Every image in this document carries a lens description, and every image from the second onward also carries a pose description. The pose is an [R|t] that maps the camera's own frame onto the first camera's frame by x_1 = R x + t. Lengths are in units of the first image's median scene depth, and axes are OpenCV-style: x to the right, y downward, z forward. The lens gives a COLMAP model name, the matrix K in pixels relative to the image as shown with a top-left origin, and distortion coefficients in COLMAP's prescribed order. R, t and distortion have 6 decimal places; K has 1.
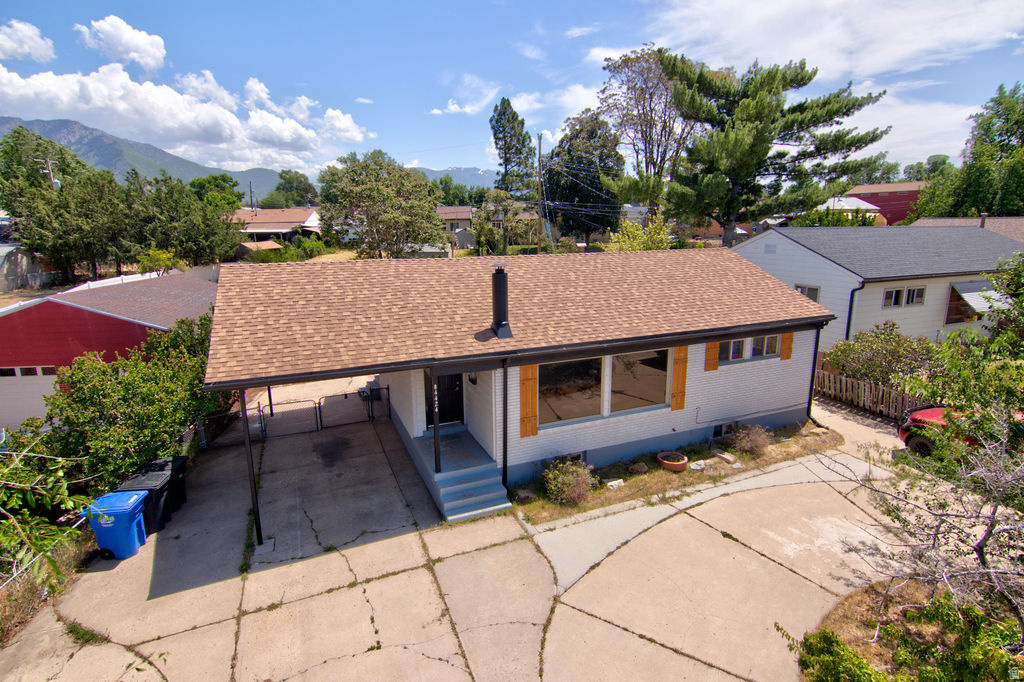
lens RADIAL K [[519.3, 0, 511.8], [0, 519.3, 335.4], [0, 0, 1]] dist [-0.000095, 0.000357]
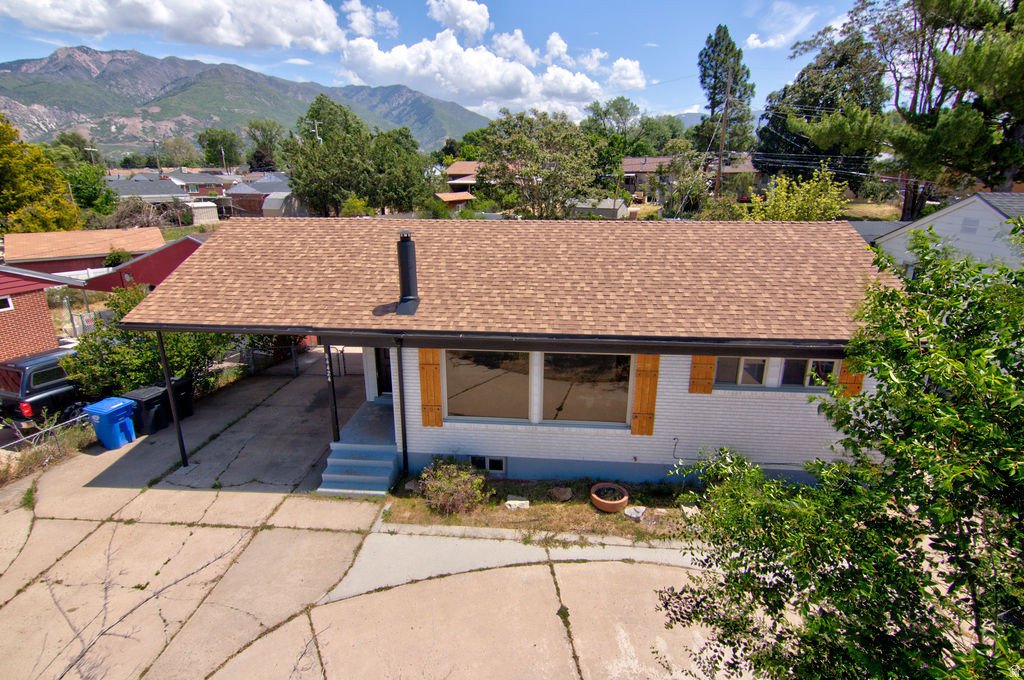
lens RADIAL K [[520.2, 0, 509.3], [0, 520.2, 336.7], [0, 0, 1]] dist [-0.000382, -0.000974]
pose [[0.884678, 0.146002, -0.442750, 0.490907], [-0.105486, 0.987755, 0.114947, -0.071229], [0.454111, -0.054987, 0.889247, 0.249323]]
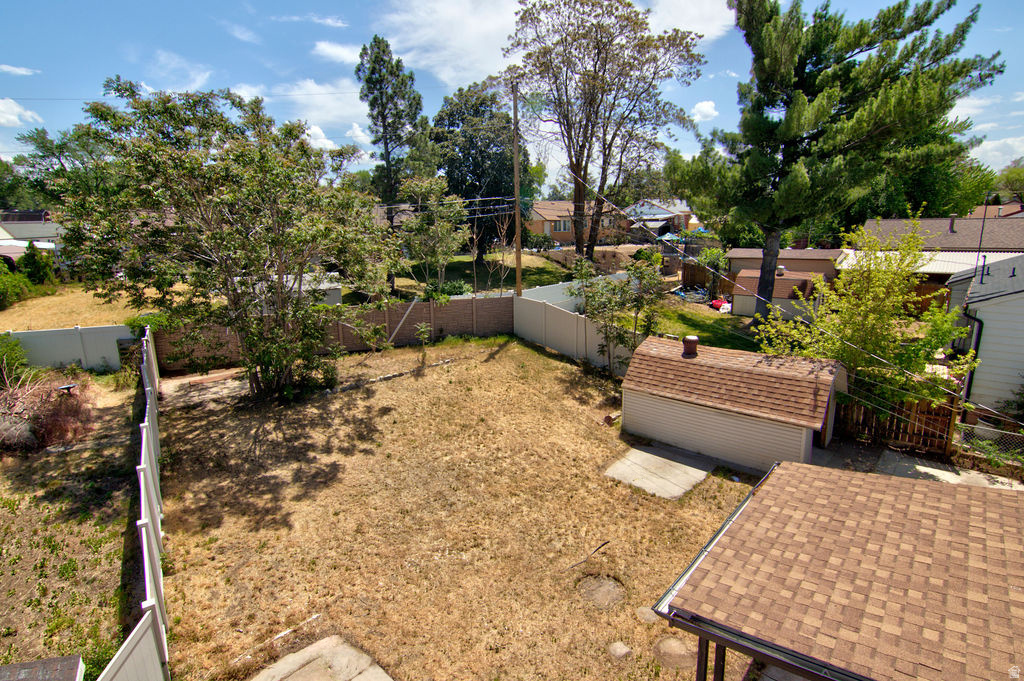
lens RADIAL K [[523.2, 0, 511.9], [0, 523.2, 346.0], [0, 0, 1]] dist [0.014450, -0.000386]
pose [[0.897725, -0.114285, 0.425476, -0.694806], [0.109720, 0.993335, 0.035313, -0.323299], [-0.426676, 0.014982, 0.904281, 1.338248]]
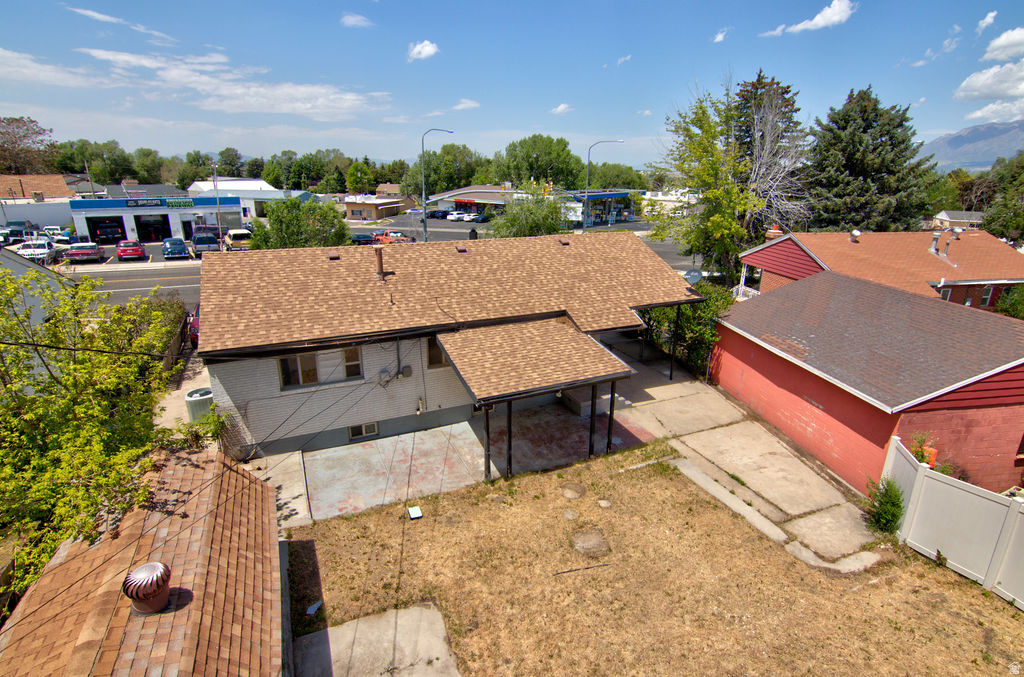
lens RADIAL K [[520.2, 0, 509.3], [0, 520.2, 335.2], [0, 0, 1]] dist [-0.000382, -0.000974]
pose [[-0.999086, 0.006908, -0.042184, -0.089631], [-0.015183, 0.865159, 0.501268, -0.706875], [0.039959, 0.501450, -0.864263, 2.632514]]
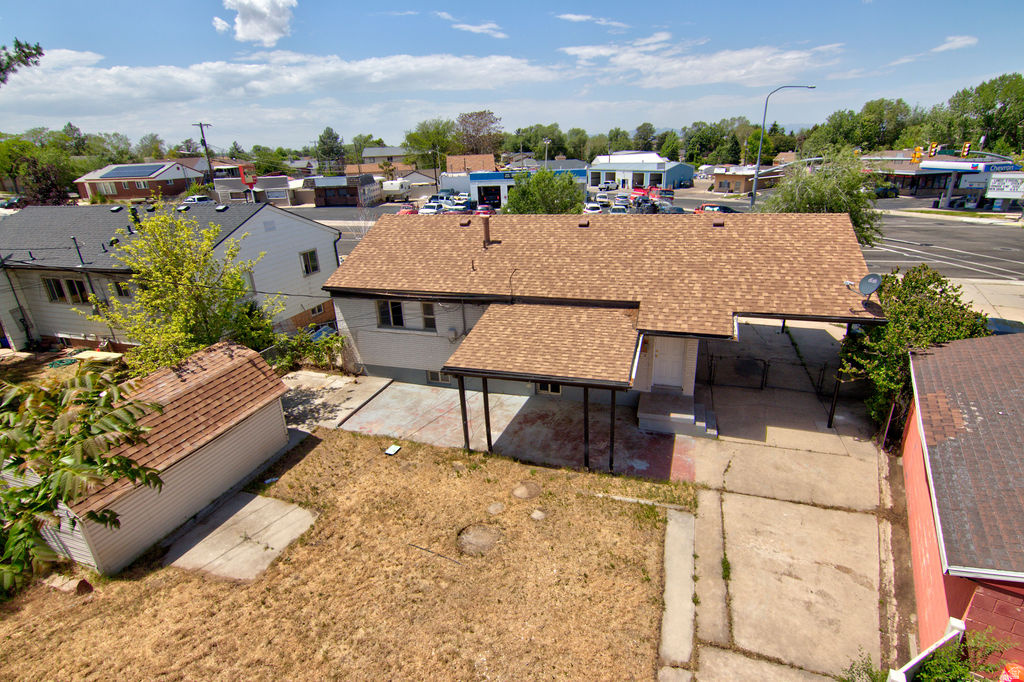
lens RADIAL K [[519.3, 0, 511.8], [0, 519.3, 335.4], [0, 0, 1]] dist [-0.000095, 0.000357]
pose [[-0.767041, -0.188819, 0.613184, -0.796488], [0.176918, 0.856416, 0.485028, -0.631028], [-0.616723, 0.480520, -0.623501, 2.362797]]
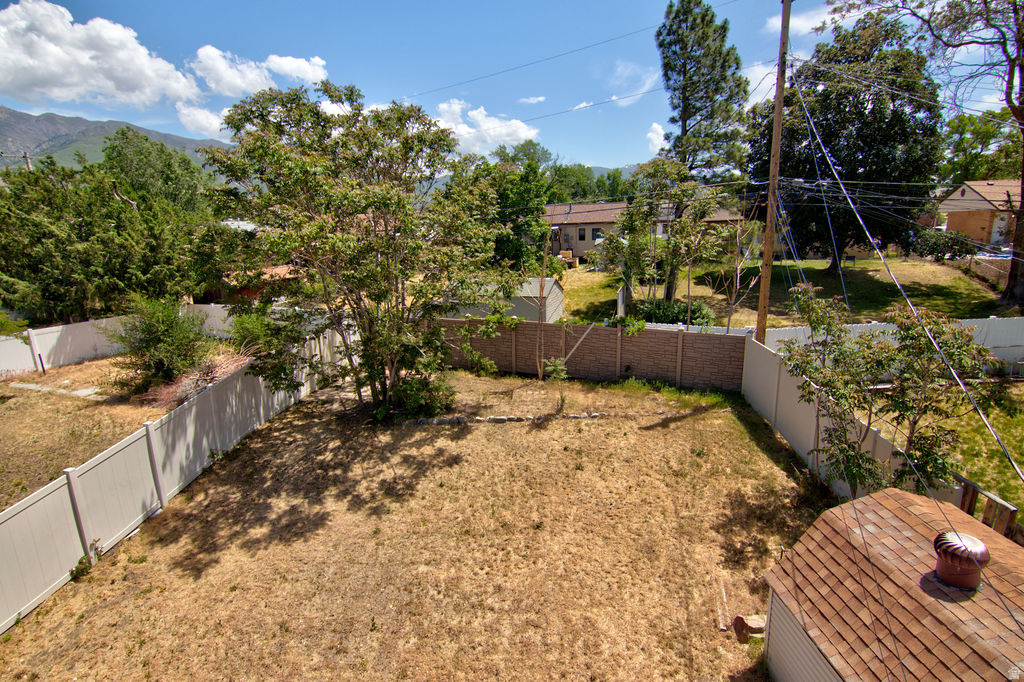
lens RADIAL K [[522.5, 0, 512.0], [0, 522.5, 341.0], [0, 0, 1]] dist [-0.000736, 0.001000]
pose [[0.948185, 0.051725, -0.313480, 0.002582], [-0.048640, 0.998660, 0.017659, -0.417871], [0.313973, -0.001497, 0.949431, 1.743289]]
